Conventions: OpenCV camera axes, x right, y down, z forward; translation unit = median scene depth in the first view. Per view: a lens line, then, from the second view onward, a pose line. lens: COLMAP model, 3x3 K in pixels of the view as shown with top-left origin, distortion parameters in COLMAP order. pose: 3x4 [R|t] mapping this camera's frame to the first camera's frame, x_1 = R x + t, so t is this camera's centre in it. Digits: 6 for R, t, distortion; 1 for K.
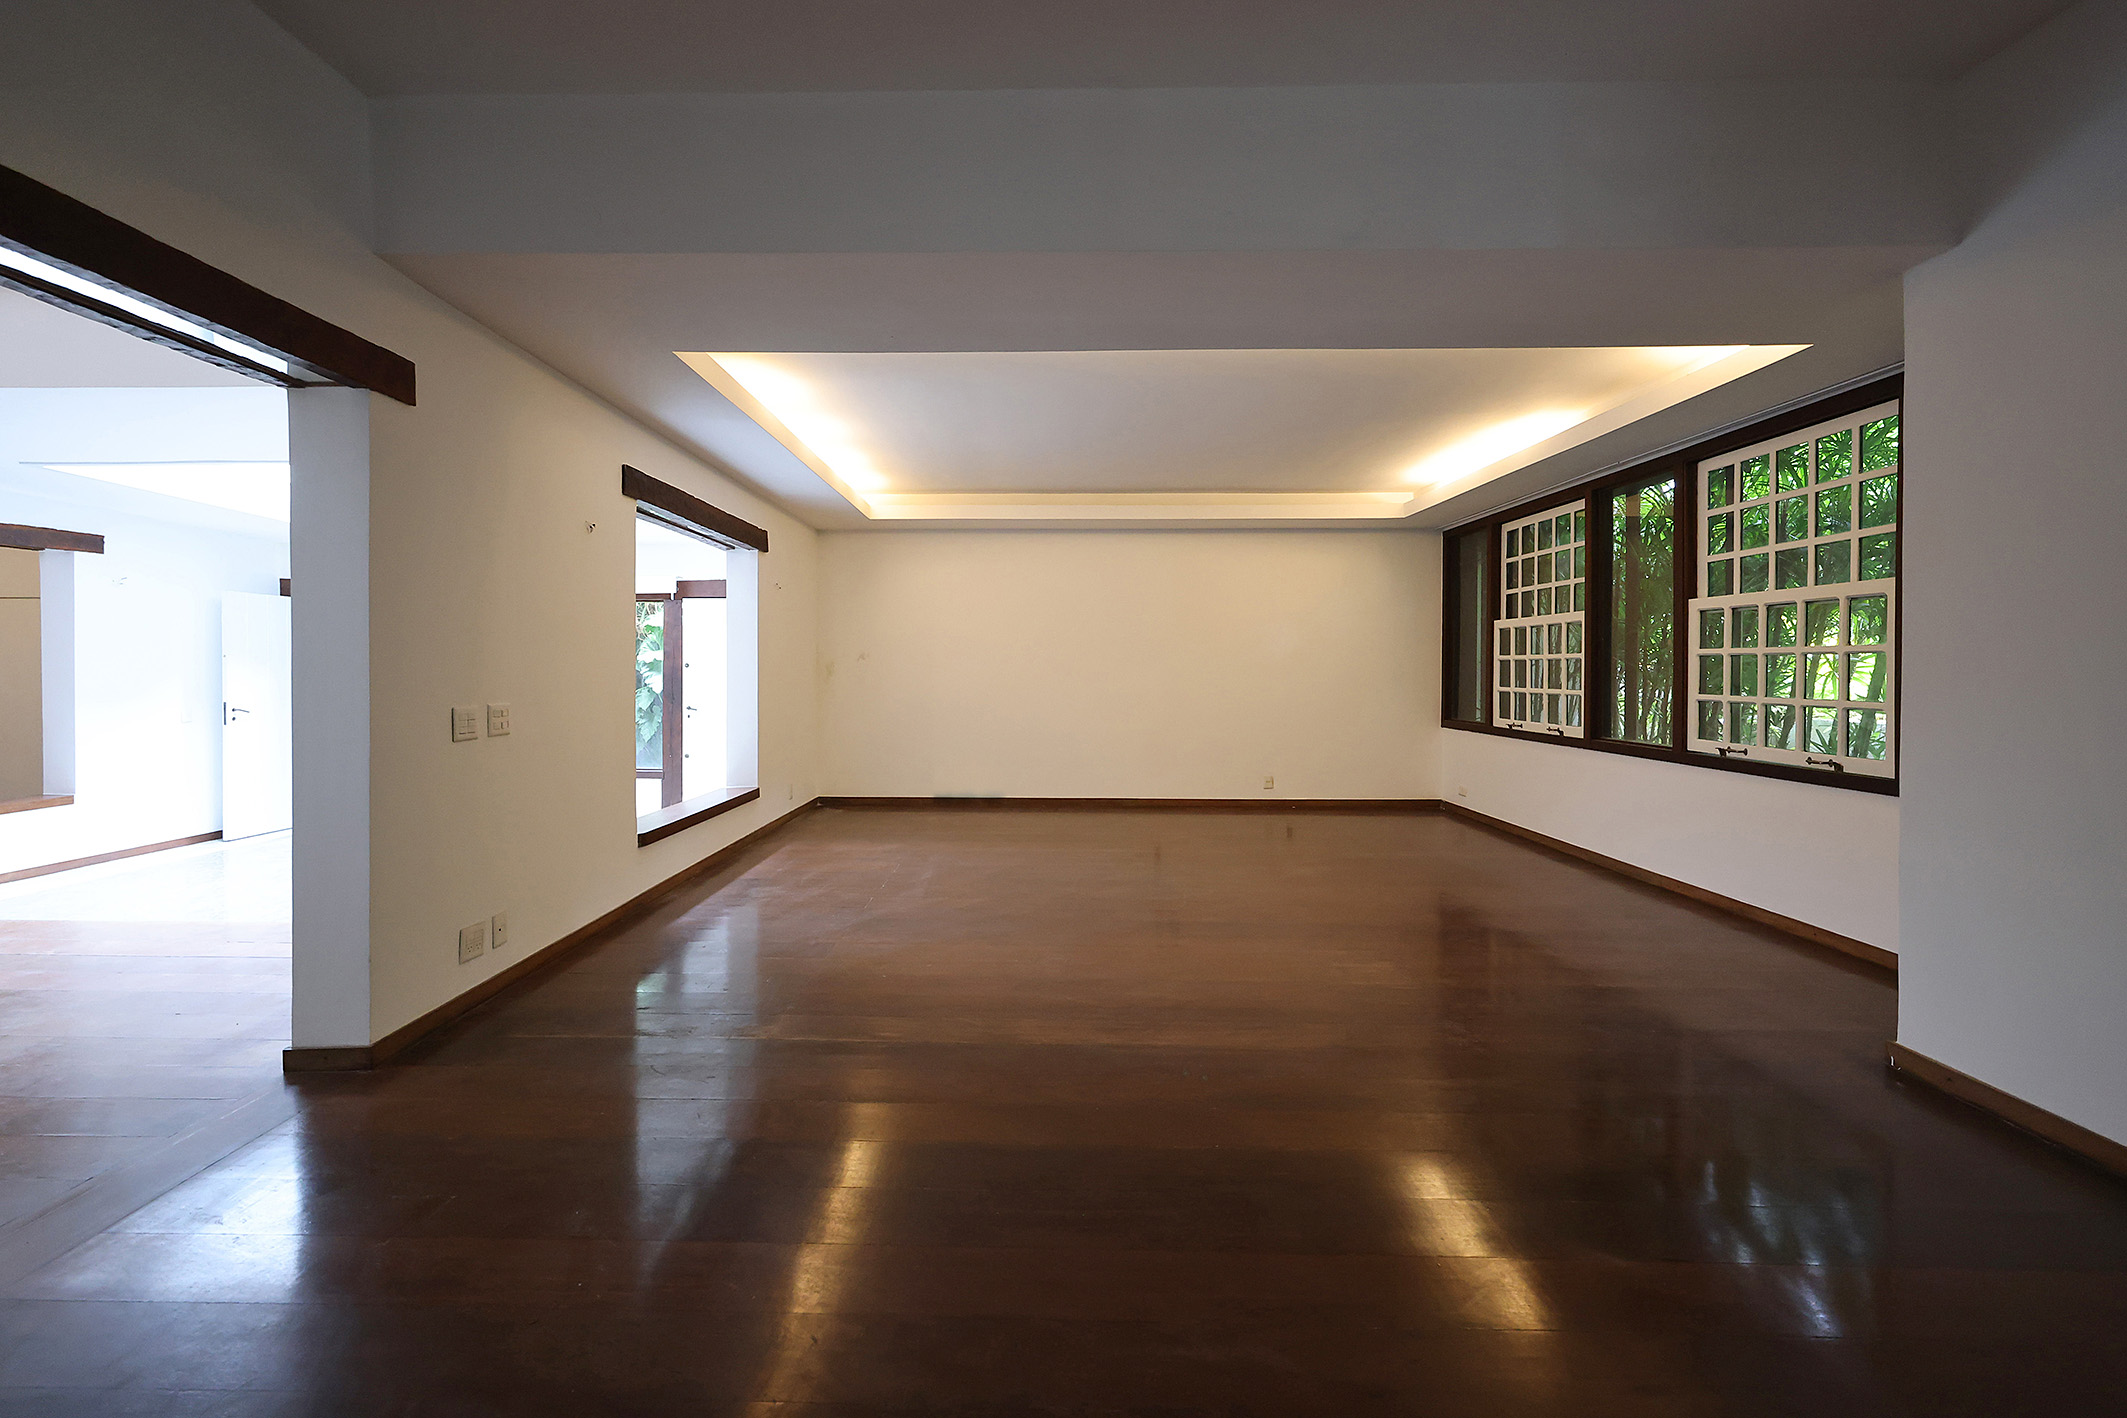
lens RADIAL K [[845.0, 0, 1024.6], [0, 845.0, 678.0], [0, 0, 1]] dist [0.000007, -0.000173]
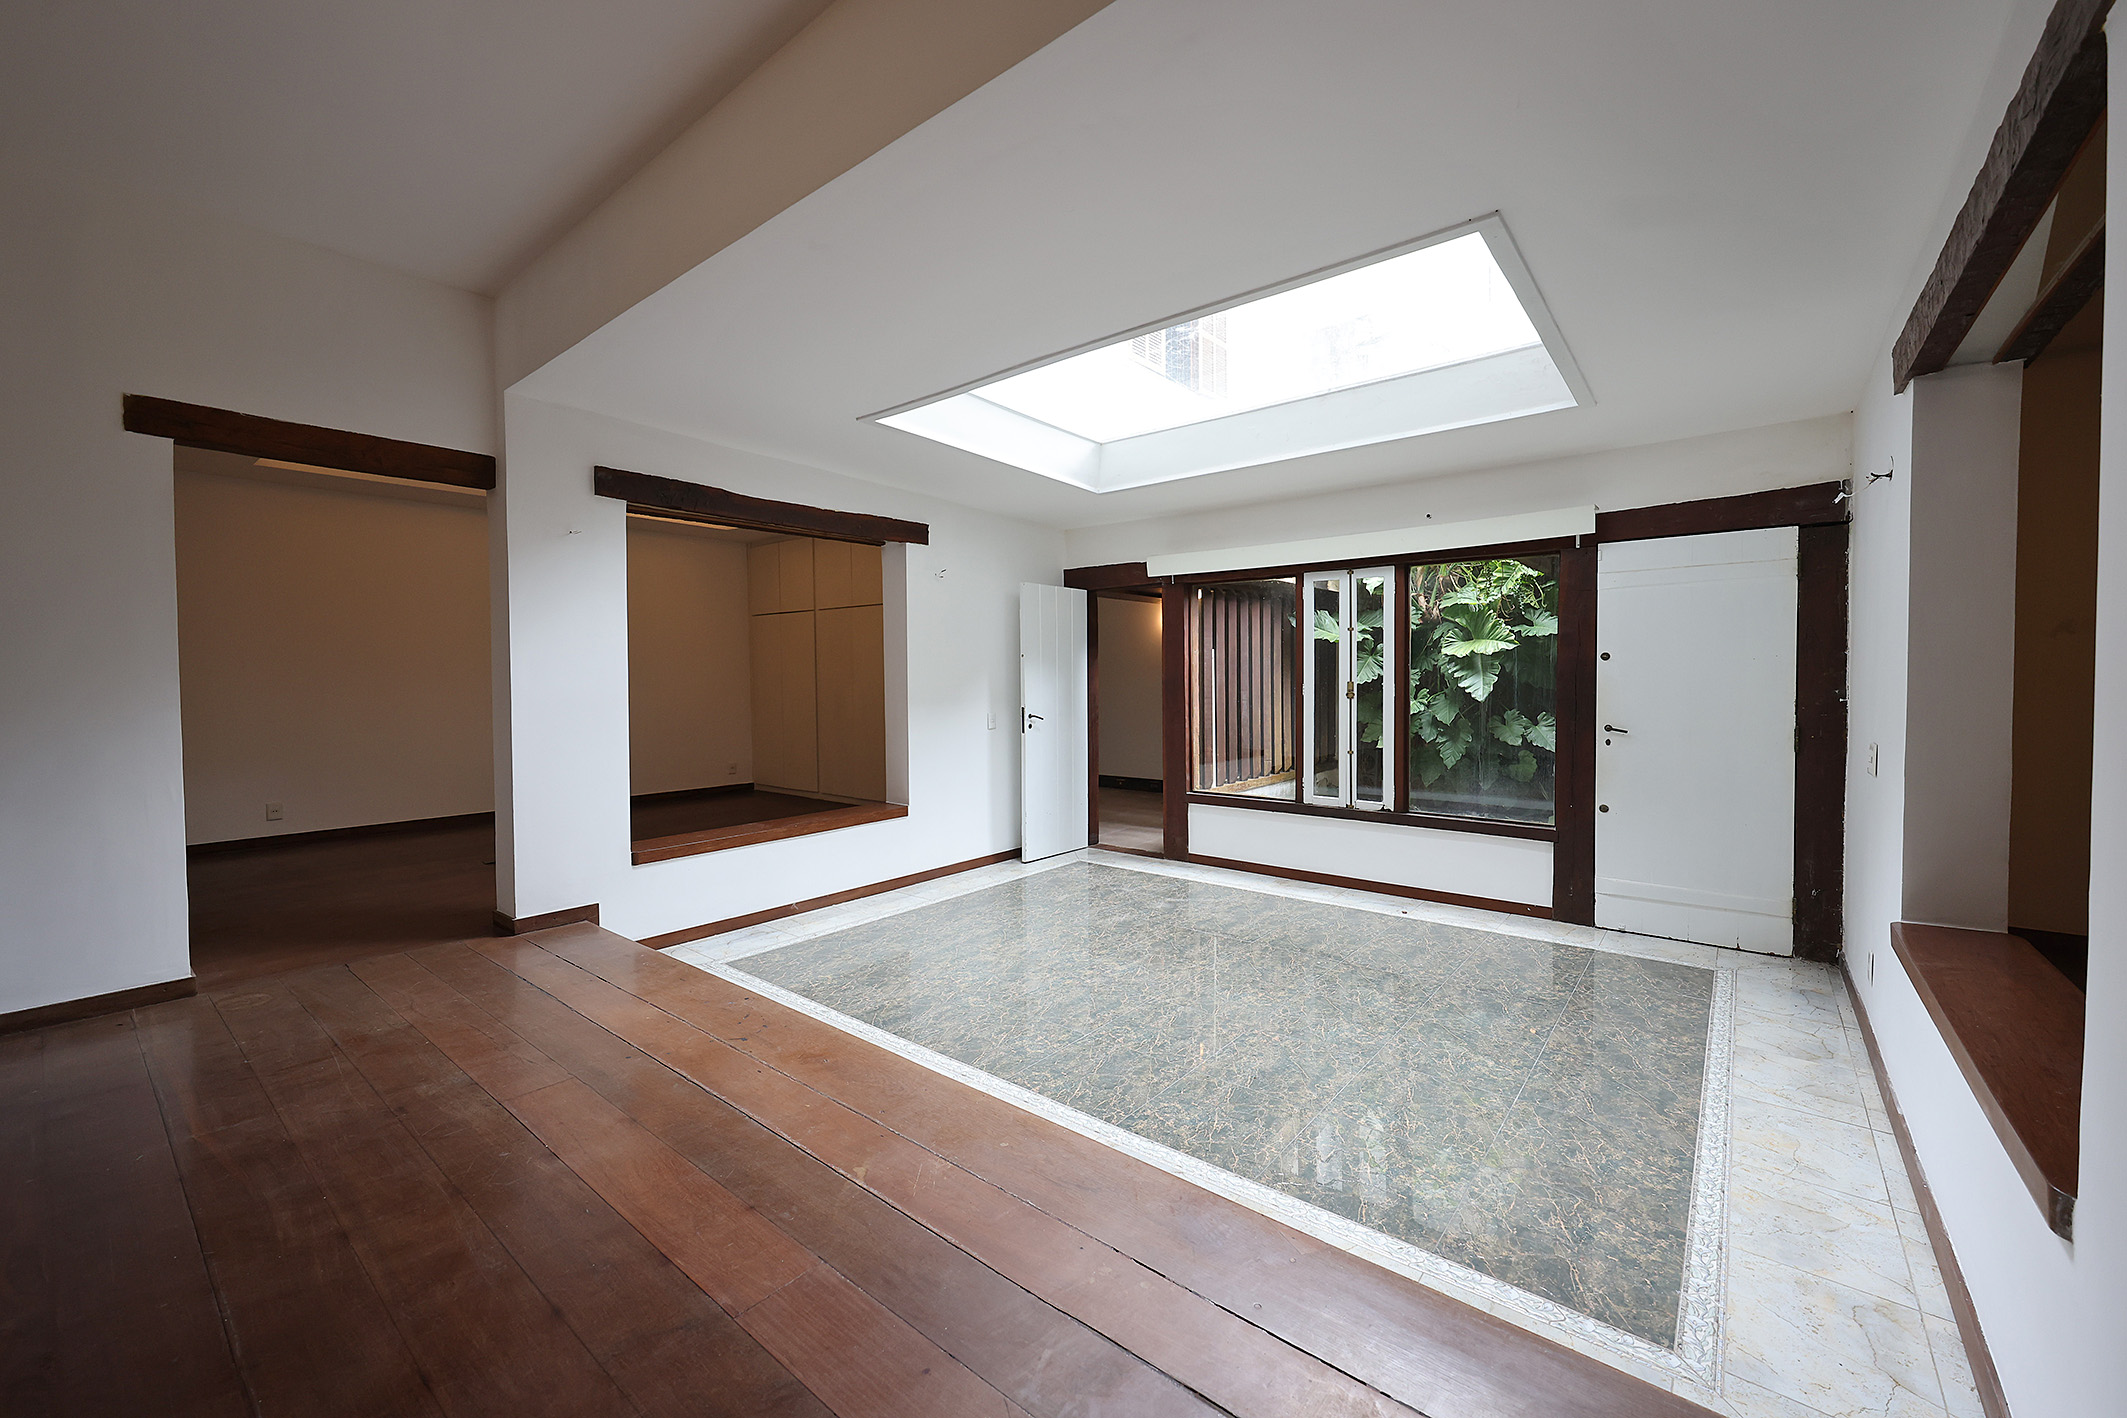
lens RADIAL K [[832.9, 0, 1063.2], [0, 832.9, 699.1], [0, 0, 1]] dist [-0.002618, -0.000126]
pose [[0.793113, 0.009880, -0.608994, -0.431333], [0.001971, 0.999822, 0.018788, 0.004107], [0.609071, -0.016101, 0.792952, 0.378616]]
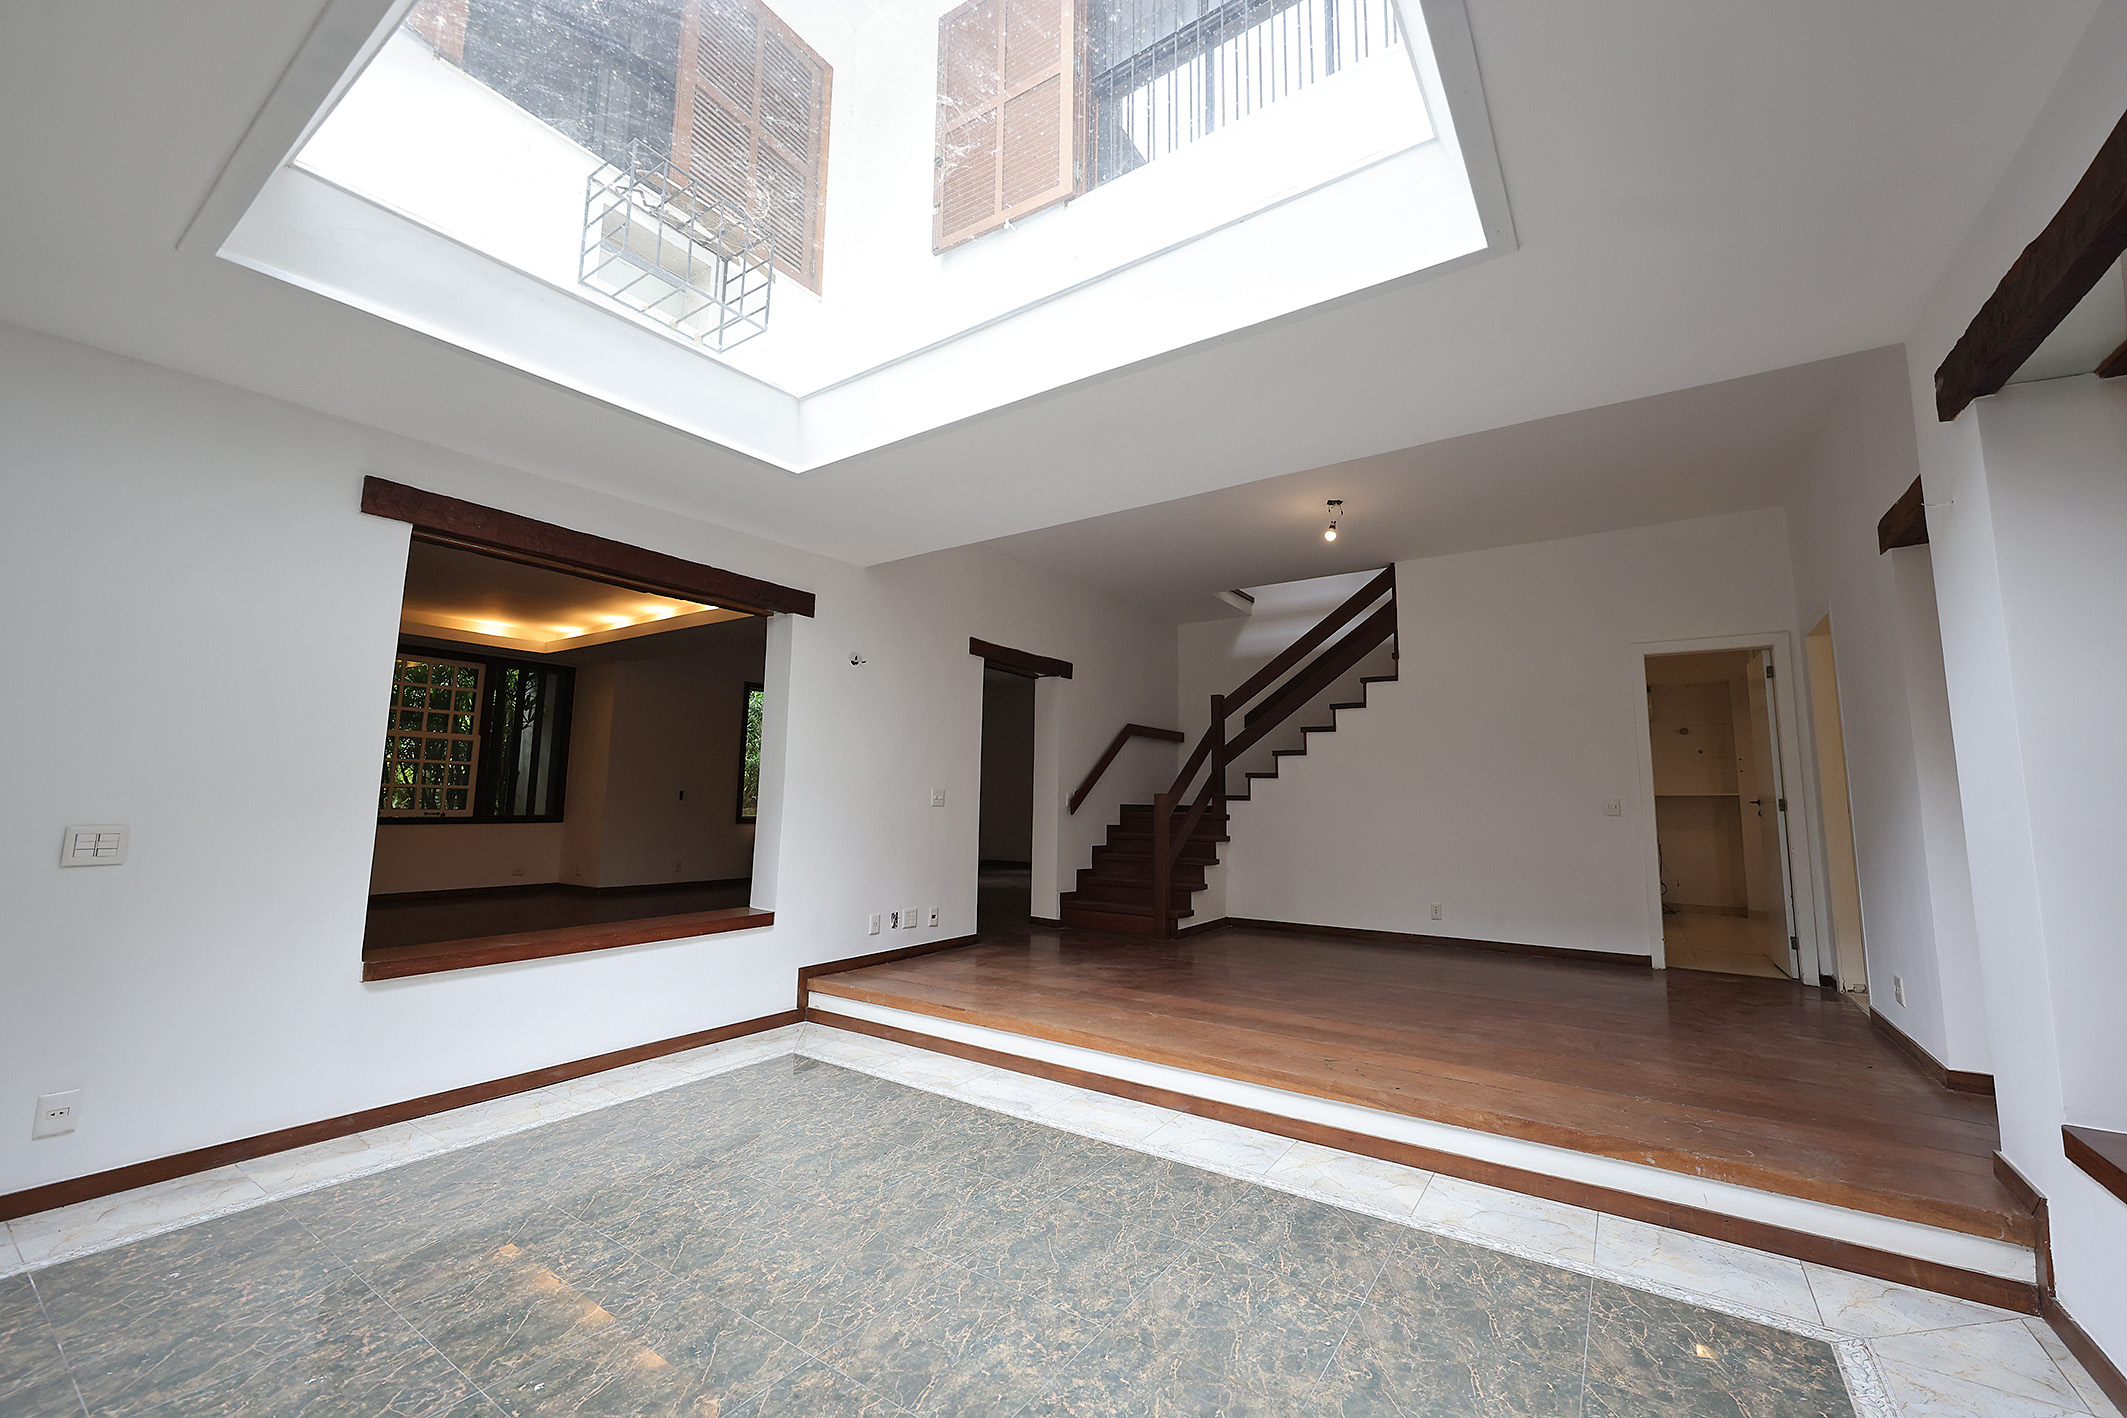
lens RADIAL K [[847.8, 0, 1046.4], [0, 847.8, 697.3], [0, 0, 1]] dist [0.002358, 0.000246]
pose [[-0.831699, 0.055470, 0.552449, -0.992783], [-0.011614, 0.993041, -0.117192, 0.024057], [-0.555105, -0.103885, -0.825267, 1.196359]]
